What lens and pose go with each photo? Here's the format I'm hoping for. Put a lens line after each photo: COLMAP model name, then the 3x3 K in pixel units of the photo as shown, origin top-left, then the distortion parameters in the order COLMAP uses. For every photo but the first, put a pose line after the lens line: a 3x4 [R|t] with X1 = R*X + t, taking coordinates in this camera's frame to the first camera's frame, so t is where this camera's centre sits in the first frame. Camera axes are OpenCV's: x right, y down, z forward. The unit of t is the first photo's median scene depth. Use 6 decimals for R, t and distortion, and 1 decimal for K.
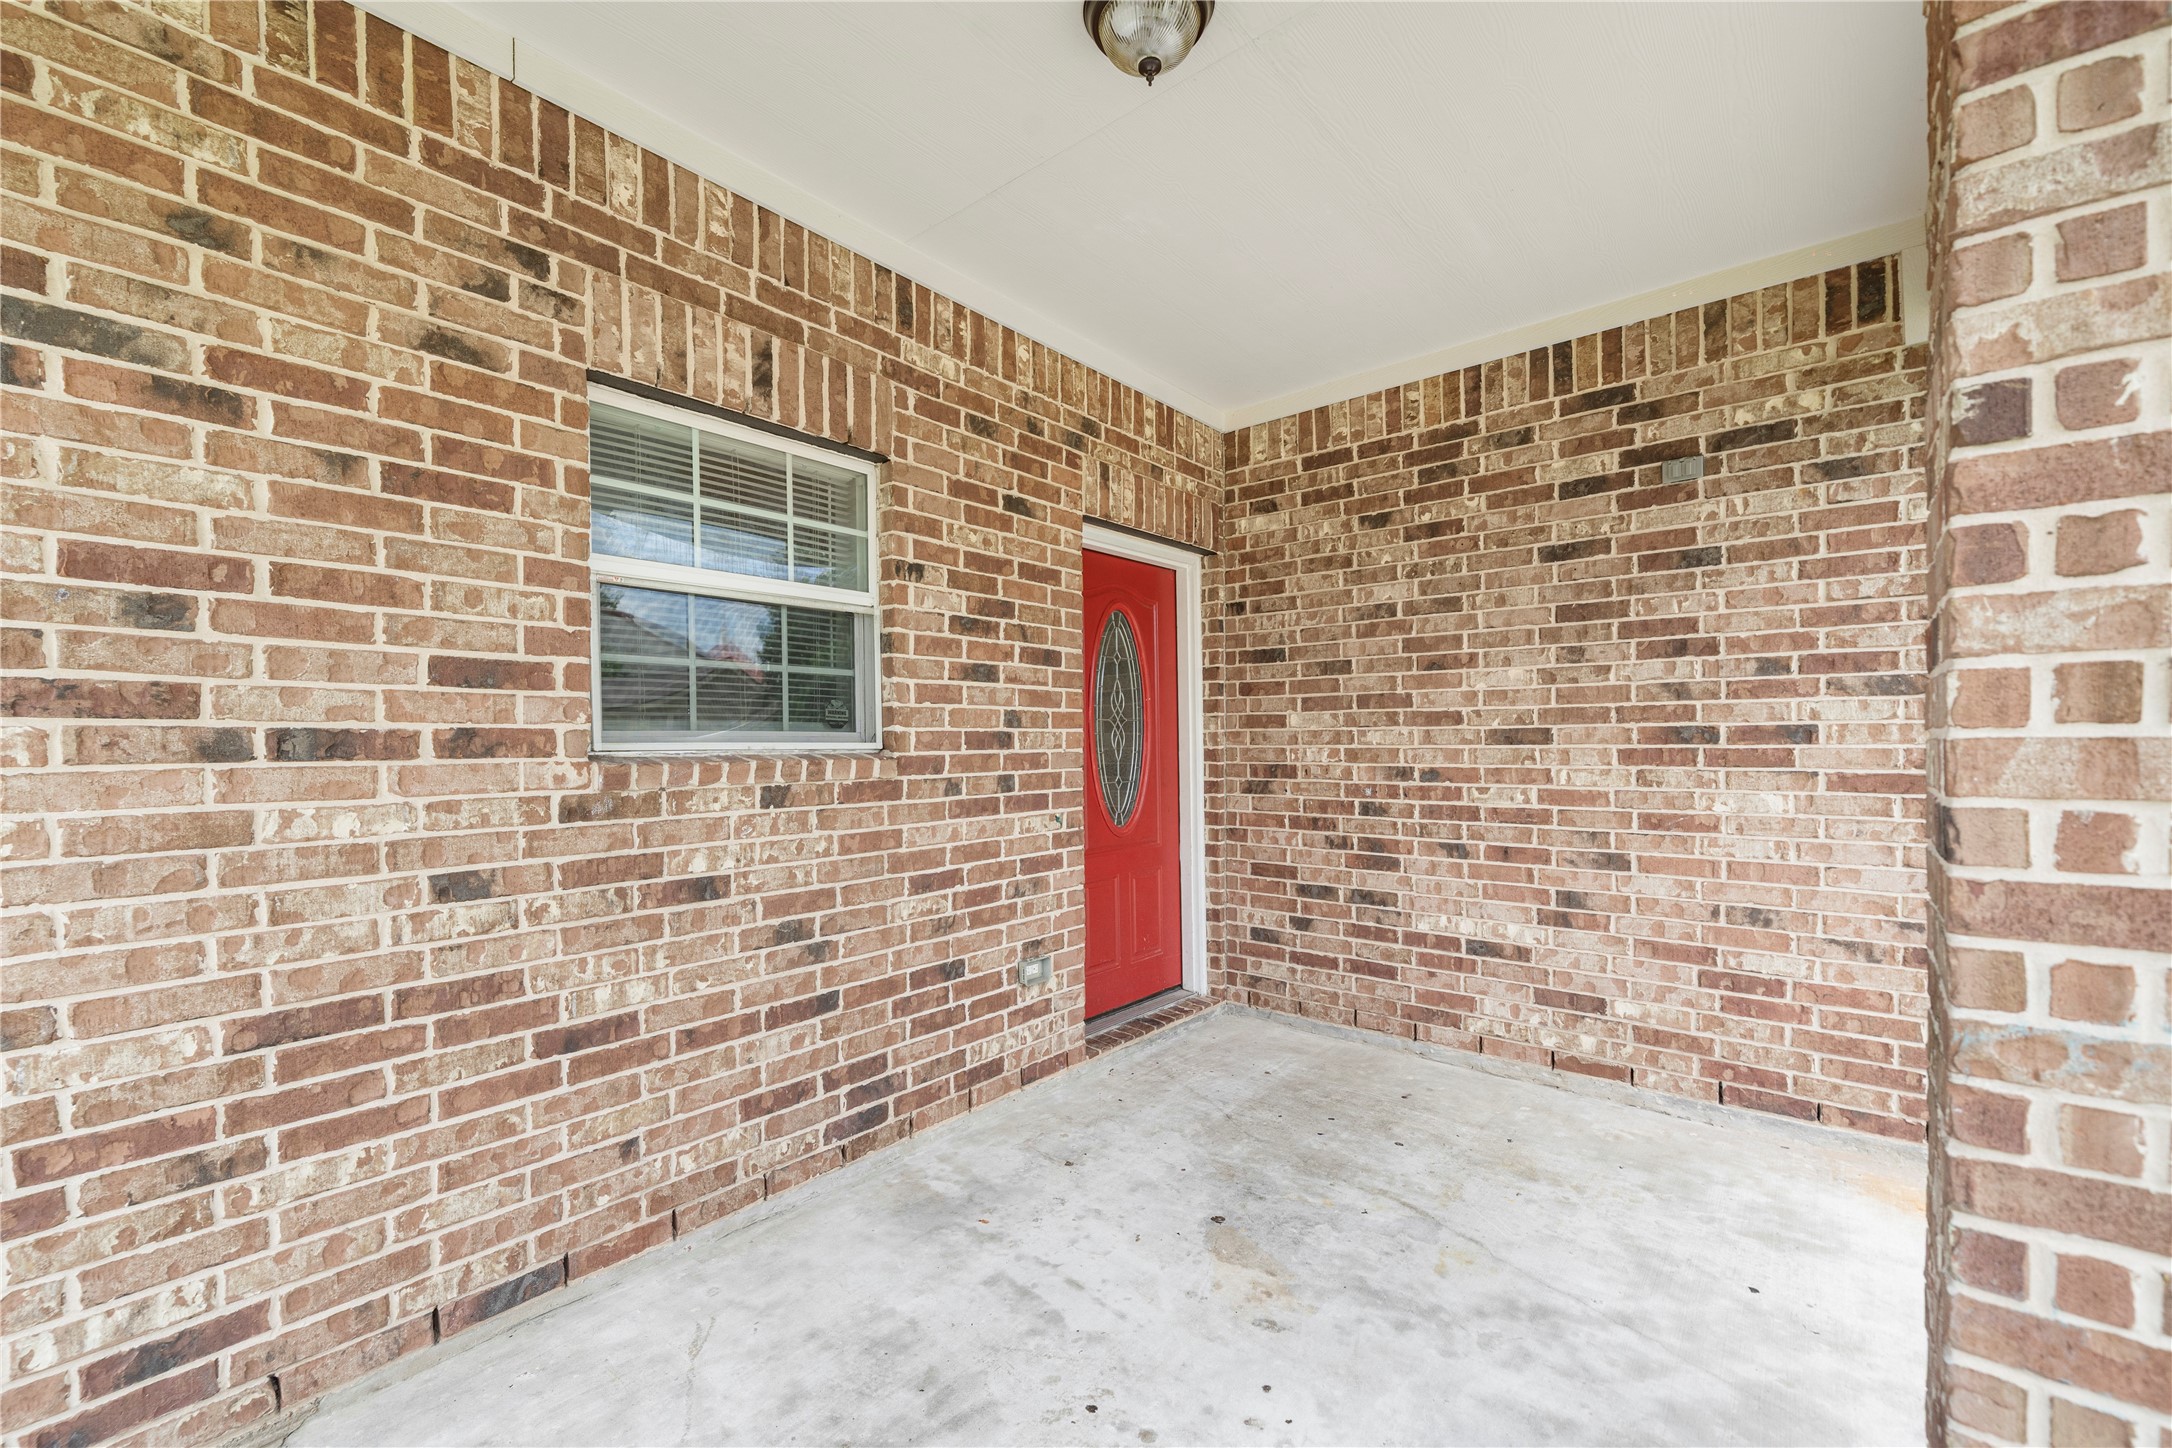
lens RADIAL K [[908.5, 0, 1063.2], [0, 908.5, 756.4], [0, 0, 1]] dist [0.002682, -0.000016]
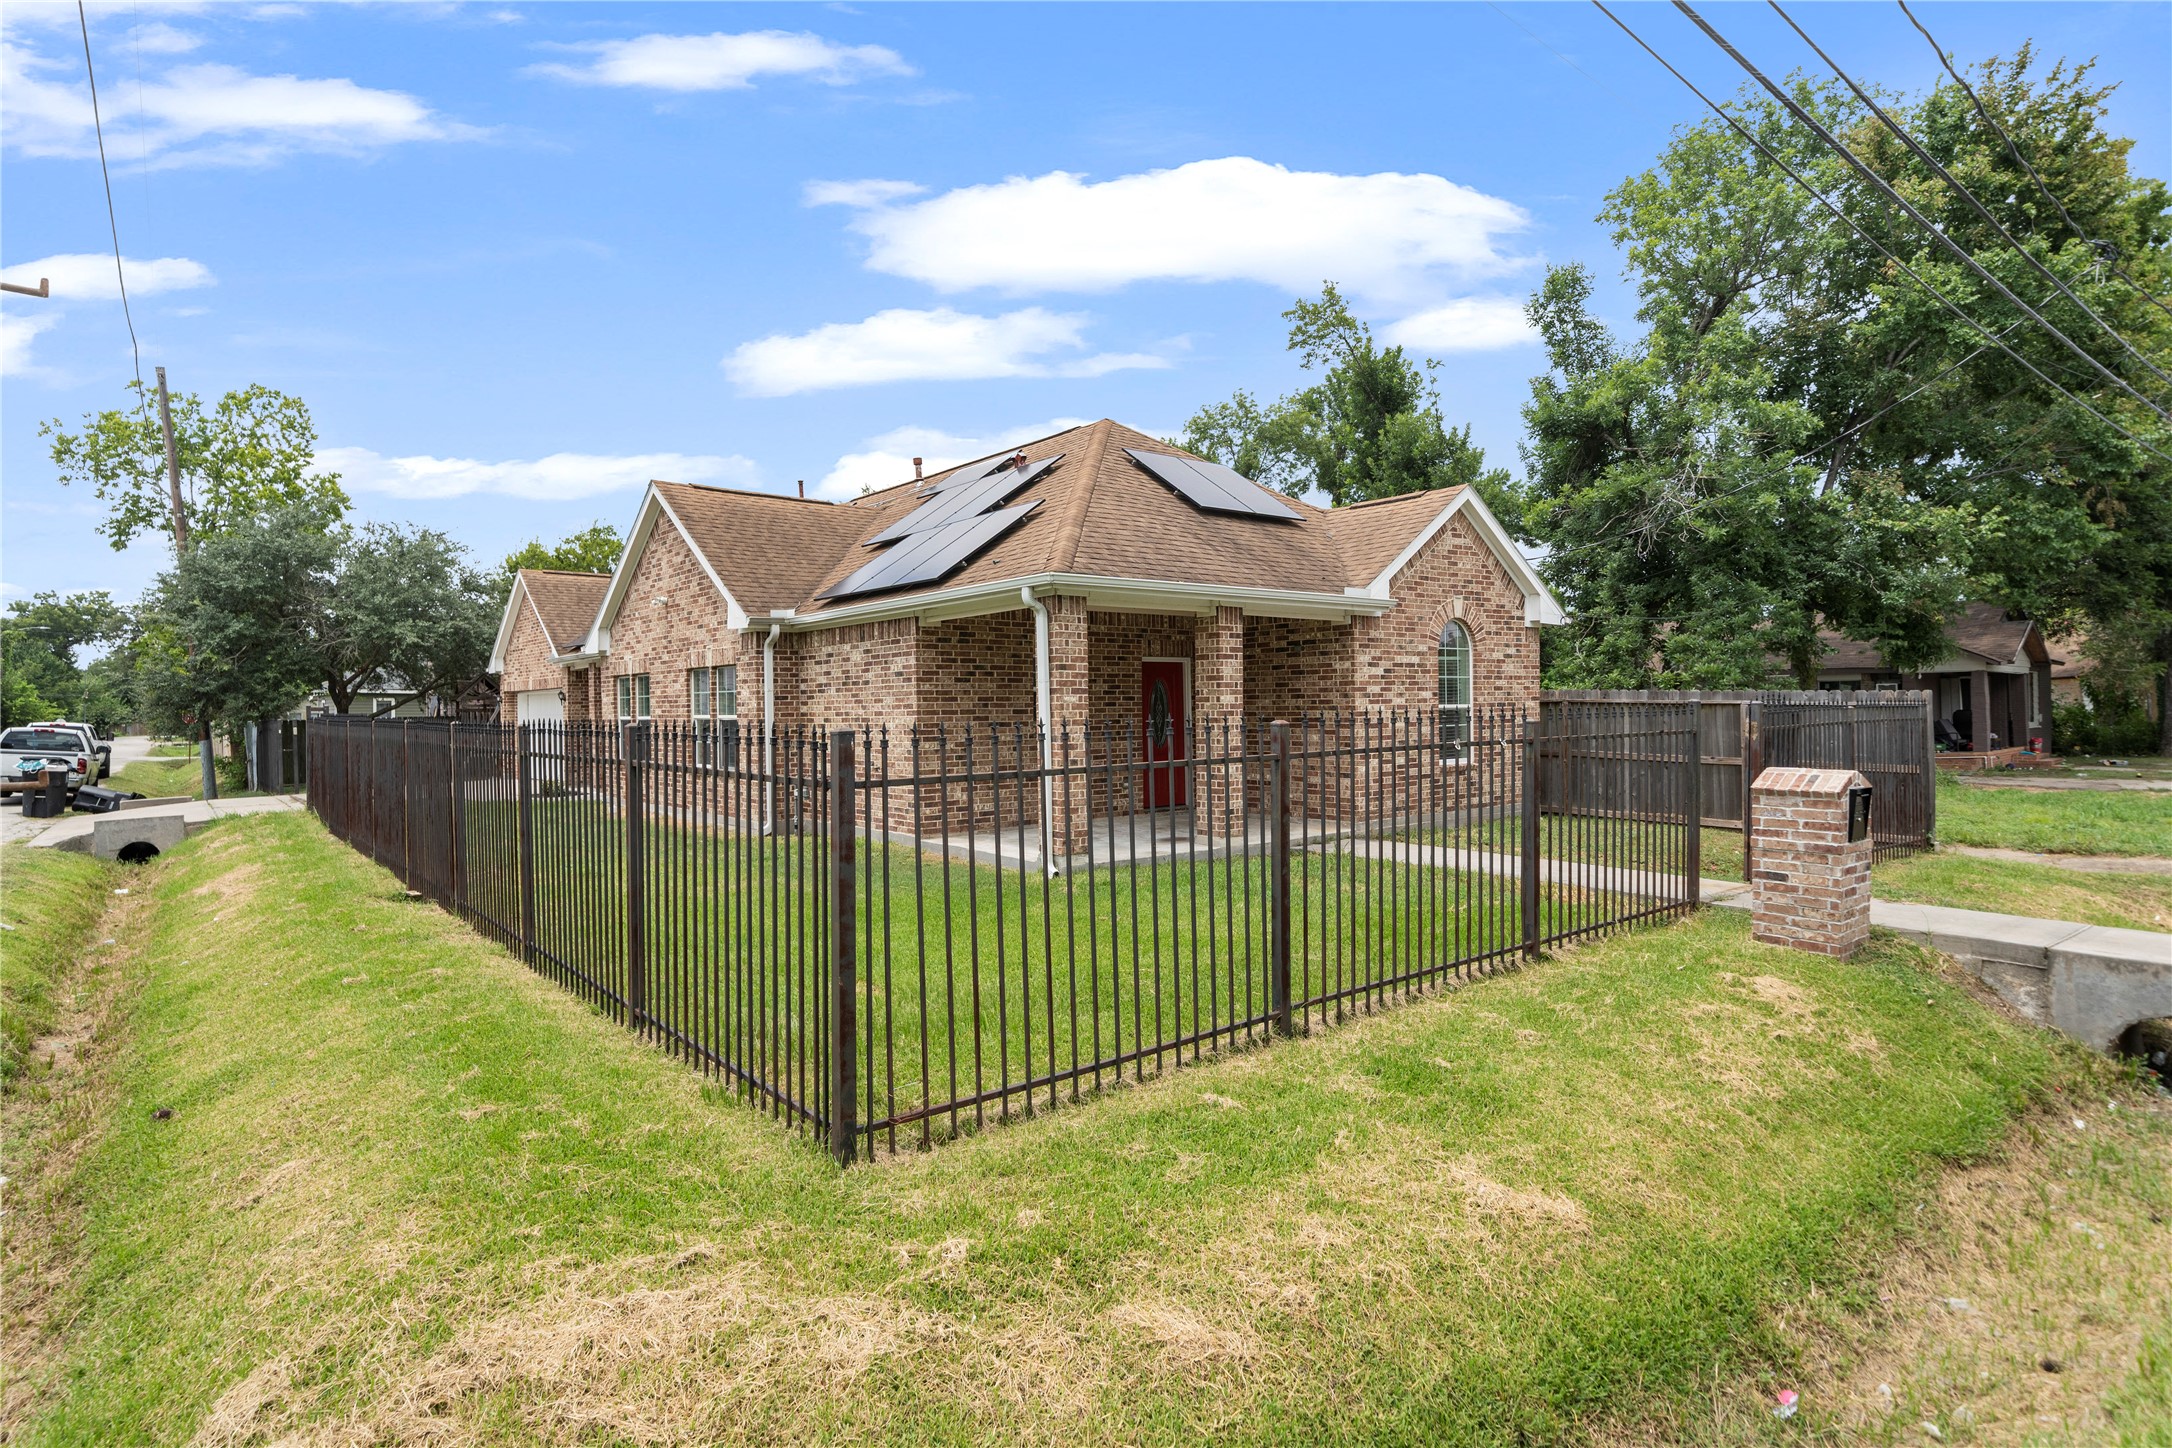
lens RADIAL K [[1132.9, 0, 1077.8], [0, 1132.9, 724.4], [0, 0, 1]] dist [-0.002678, -0.000794]
pose [[0.983304, -0.002010, -0.181957, 0.671952], [0.002161, 0.999997, 0.000627, -0.010327], [0.181956, -0.001010, 0.983306, -3.913605]]
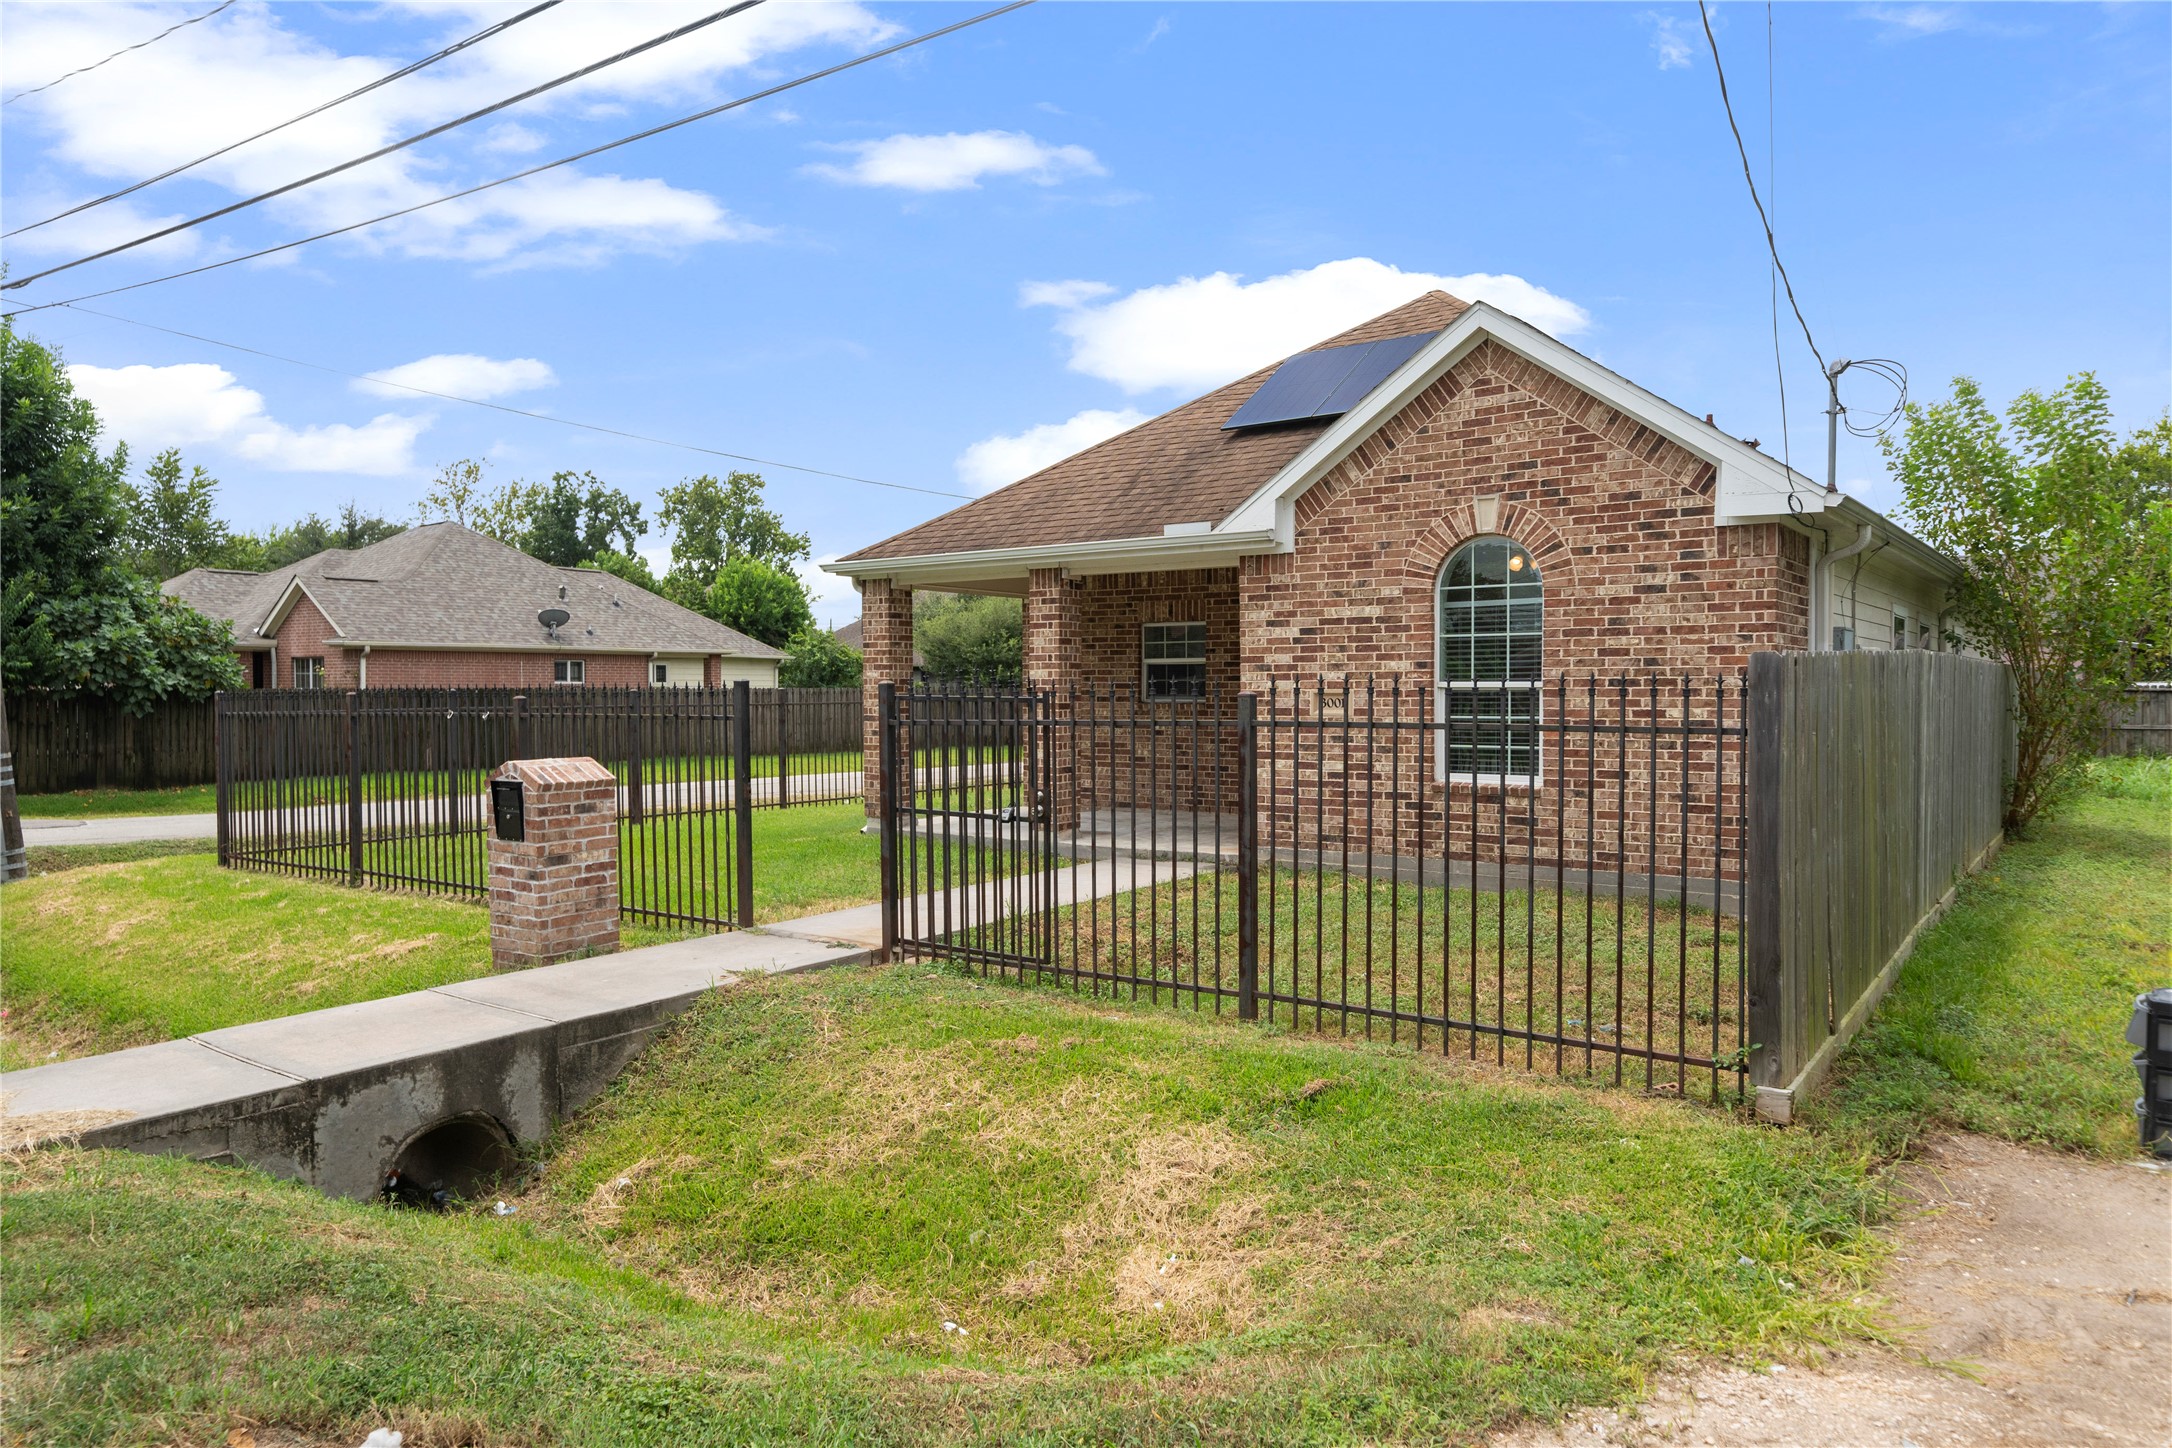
lens RADIAL K [[1446.0, 0, 1075.0], [0, 1446.0, 724.0], [0, 0, 1]] dist [-0.000578, 0.003435]
pose [[0.073316, 0.032254, -0.996787, 5.158486], [-0.014533, 0.999405, 0.031270, -0.086041], [0.997203, 0.012193, 0.073741, 0.066979]]
